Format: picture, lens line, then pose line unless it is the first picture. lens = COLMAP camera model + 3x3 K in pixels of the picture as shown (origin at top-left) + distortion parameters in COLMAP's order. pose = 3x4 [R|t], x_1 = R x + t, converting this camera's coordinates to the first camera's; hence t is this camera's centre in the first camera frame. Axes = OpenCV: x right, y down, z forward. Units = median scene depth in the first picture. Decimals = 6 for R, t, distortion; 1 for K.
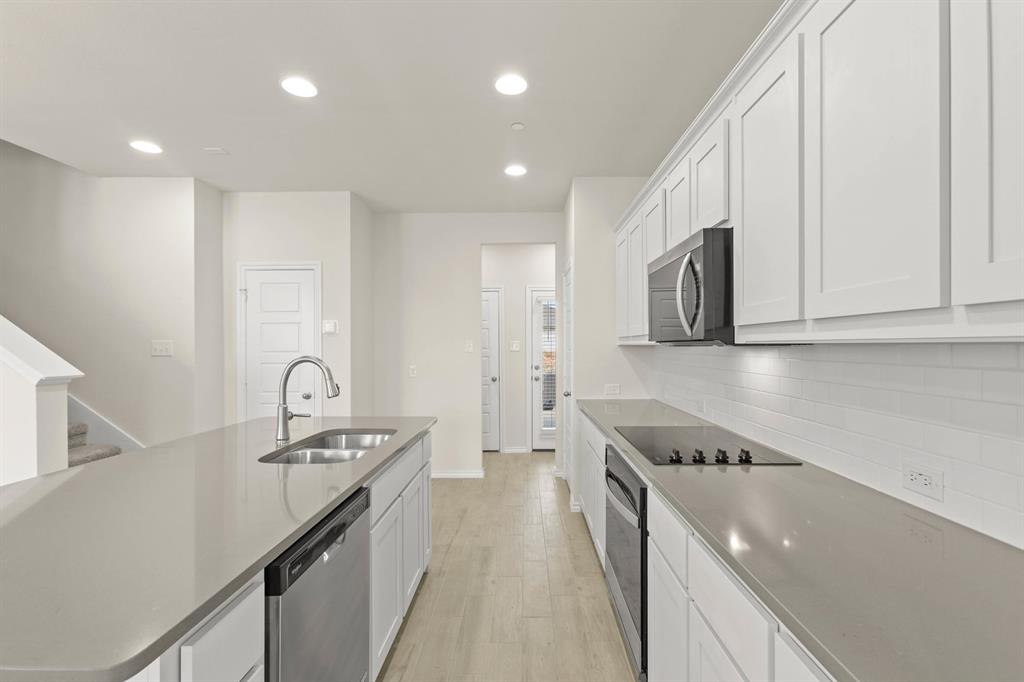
lens RADIAL K [[457.7, 0, 522.0], [0, 457.7, 347.5], [0, 0, 1]] dist [-0.010440, 0.006652]
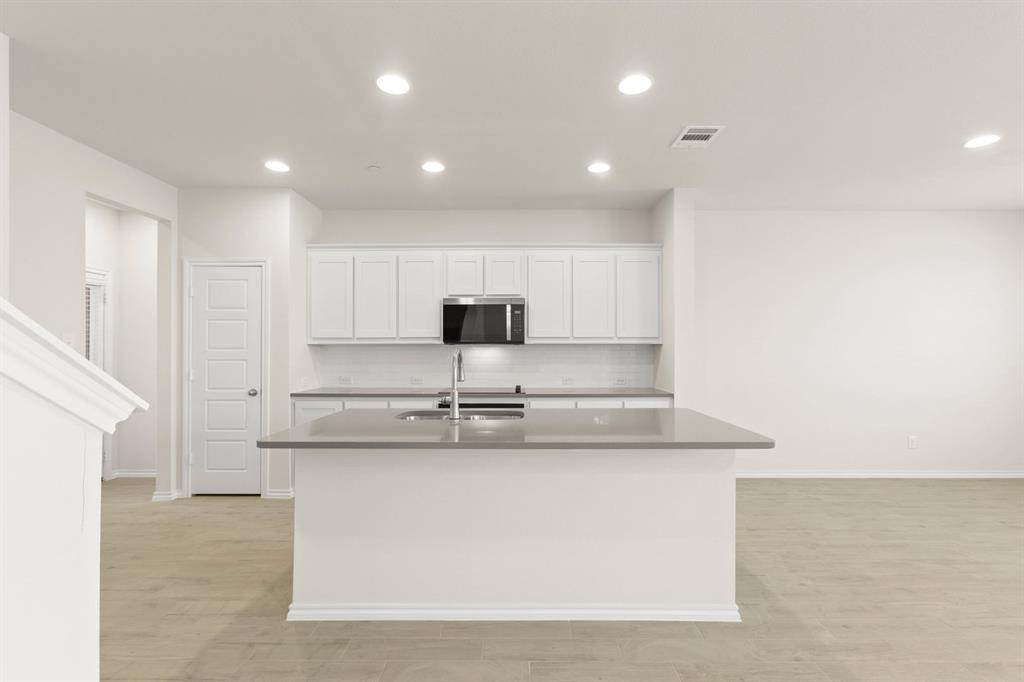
lens RADIAL K [[457.7, 0, 518.6], [0, 457.7, 343.2], [0, 0, 1]] dist [-0.010440, 0.006652]
pose [[-0.002349, 0.015784, 0.999873, -0.933569], [0.003697, 0.999869, -0.015775, 0.012667], [-0.999990, 0.003659, -0.002407, 0.450763]]
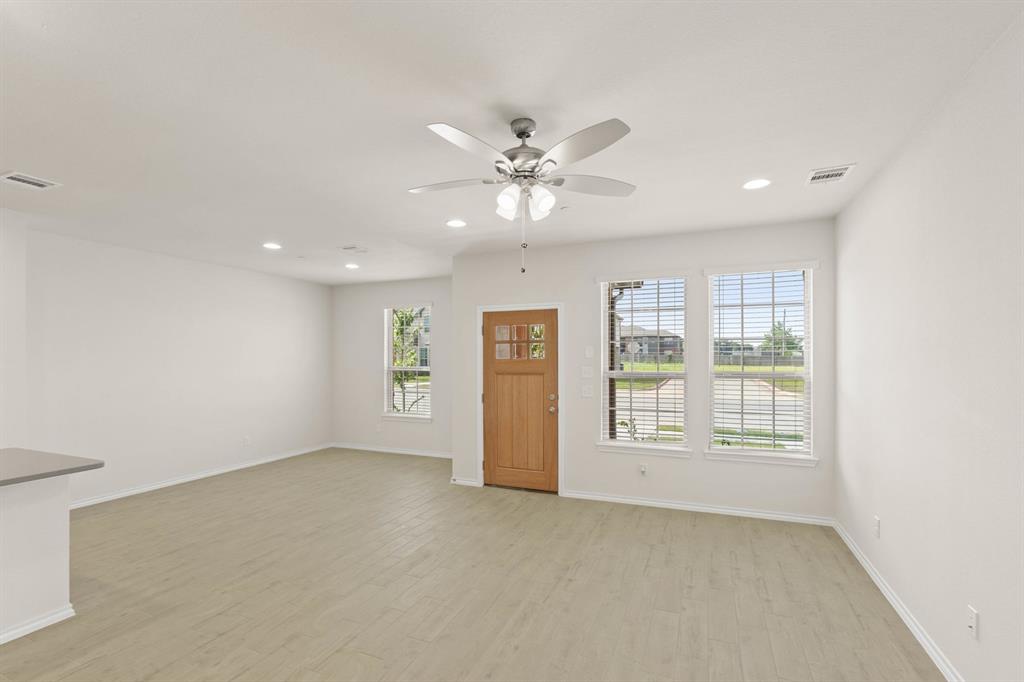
lens RADIAL K [[457.7, 0, 513.9], [0, 457.7, 357.9], [0, 0, 1]] dist [-0.010440, 0.006652]
pose [[-0.924728, 0.006968, 0.380565, -1.248089], [0.008077, 0.999967, 0.001317, -0.035937], [-0.380543, 0.004292, -0.924753, 0.560880]]
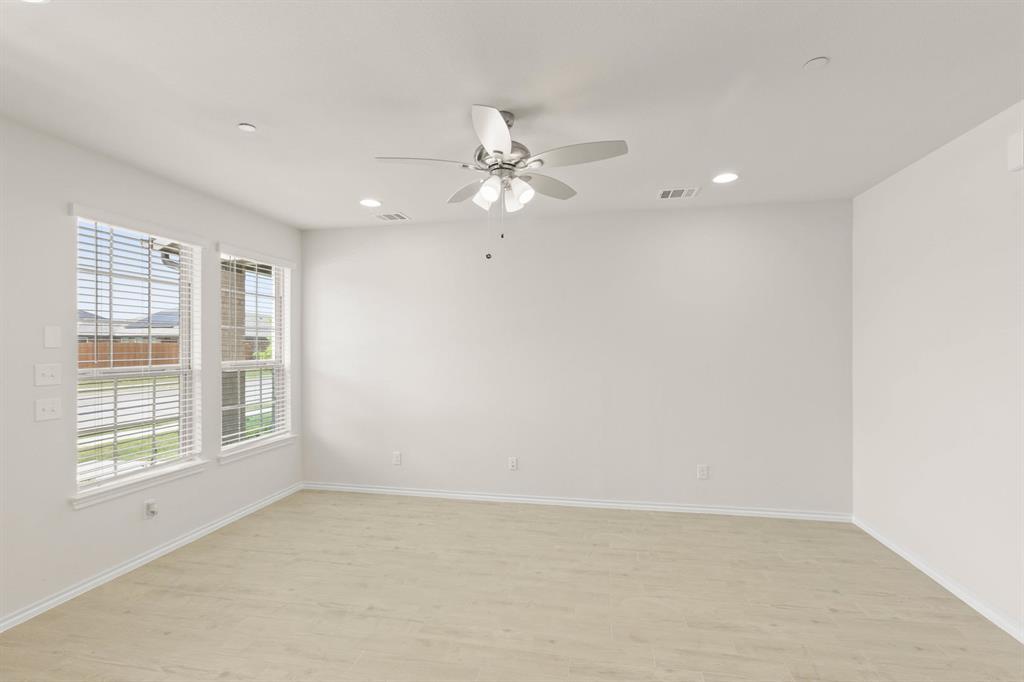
lens RADIAL K [[457.7, 0, 516.7], [0, 457.7, 346.3], [0, 0, 1]] dist [-0.010440, 0.006652]
pose [[-0.185180, 0.005653, -0.982688, -0.401096], [-0.000384, 0.999983, 0.005825, -0.038339], [0.982705, 0.001456, -0.185174, 0.119534]]
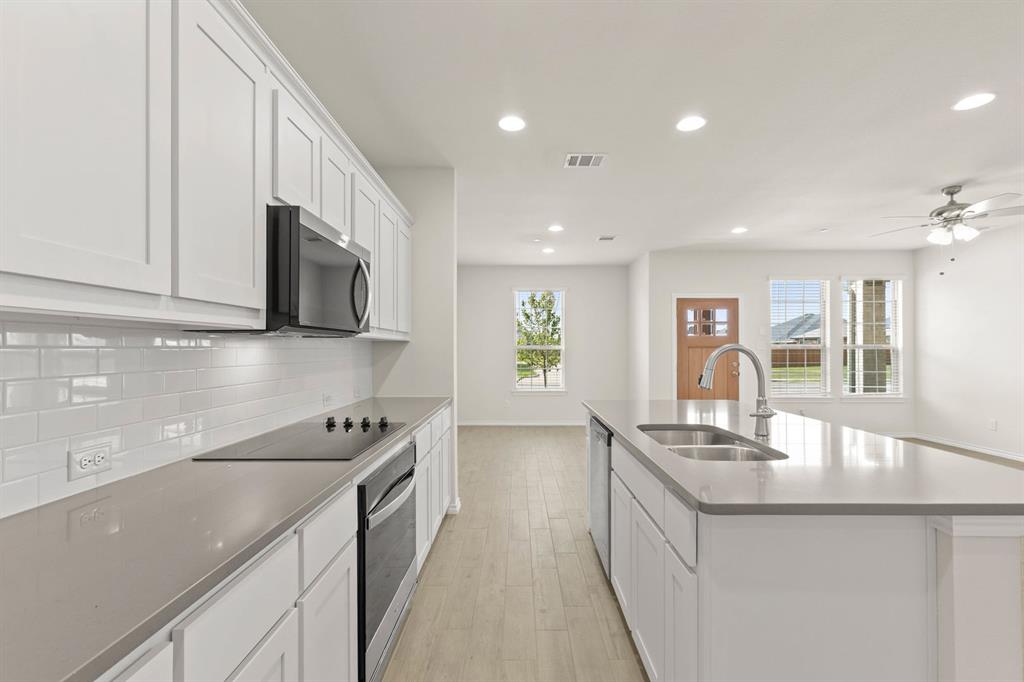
lens RADIAL K [[457.7, 0, 520.3], [0, 457.7, 346.0], [0, 0, 1]] dist [-0.010440, 0.006652]
pose [[-0.999980, 0.005524, -0.003015, -0.022922], [0.005540, 0.999970, -0.005492, 0.013876], [0.002984, -0.005509, -0.999980, 1.033228]]
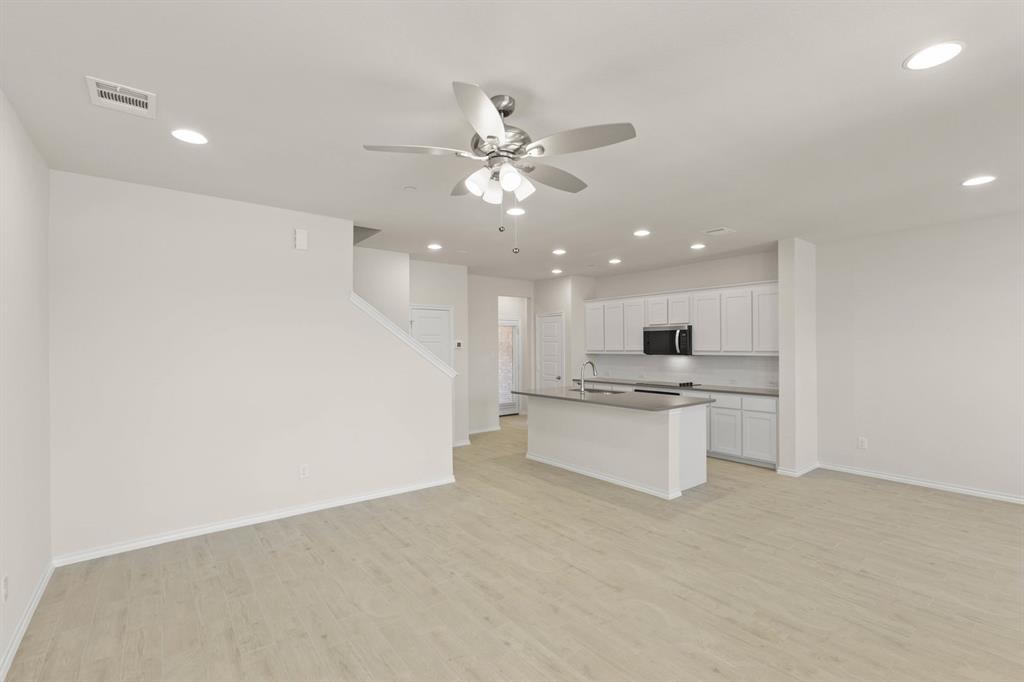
lens RADIAL K [[457.7, 0, 516.0], [0, 457.7, 340.3], [0, 0, 1]] dist [-0.010440, 0.006652]
pose [[0.781018, 0.006252, 0.624477, -1.383710], [0.005147, 0.999851, -0.016447, -0.033783], [-0.624487, 0.016060, 0.780870, -0.492803]]
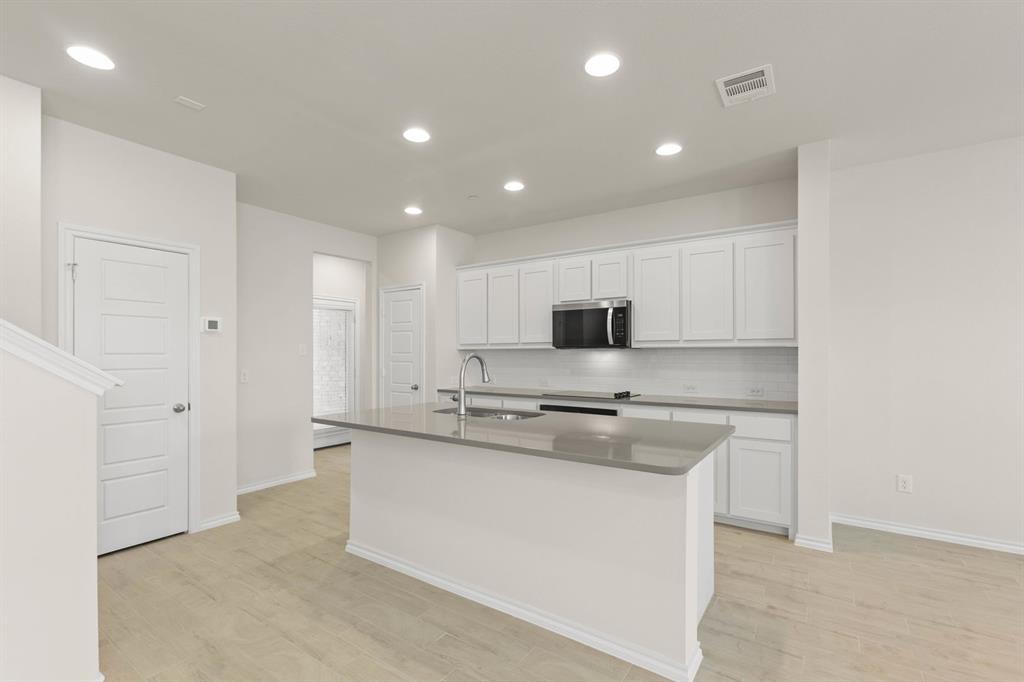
lens RADIAL K [[457.7, 0, 513.1], [0, 457.7, 352.6], [0, 0, 1]] dist [-0.010440, 0.006652]
pose [[0.561421, 0.005025, 0.827515, -0.846518], [0.001574, 0.999973, -0.007140, 0.014879], [-0.827529, 0.005311, 0.561398, 0.058257]]
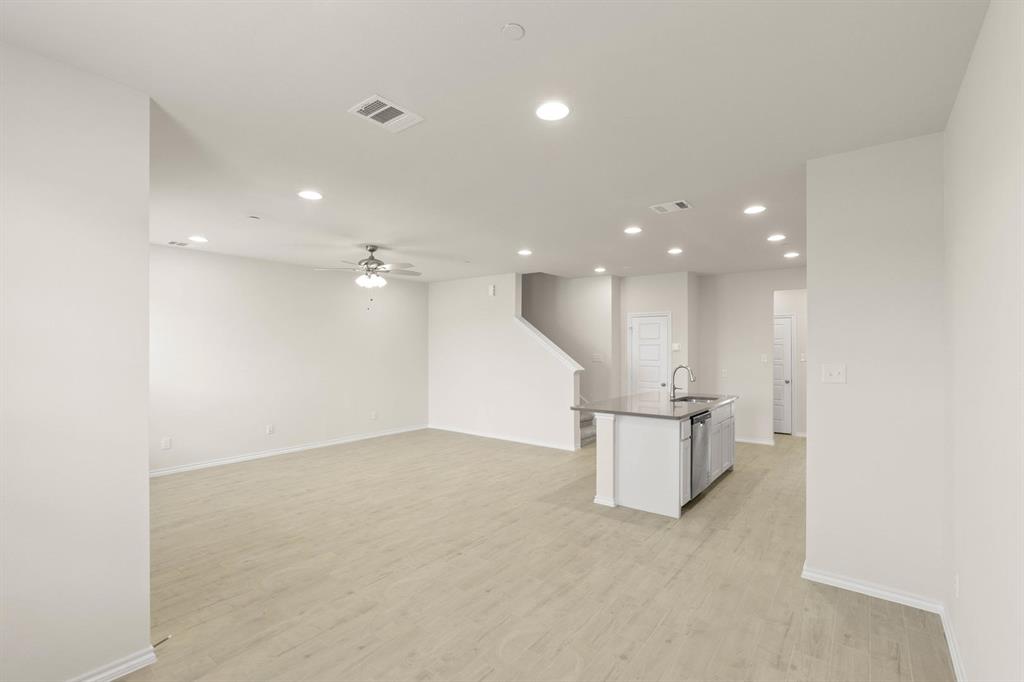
lens RADIAL K [[457.7, 0, 511.3], [0, 457.7, 348.0], [0, 0, 1]] dist [-0.010440, 0.006652]
pose [[0.788581, 0.003538, -0.614921, 0.189844], [-0.005604, 0.999983, -0.001433, -0.036390], [0.614905, 0.004576, 0.788588, -0.873618]]
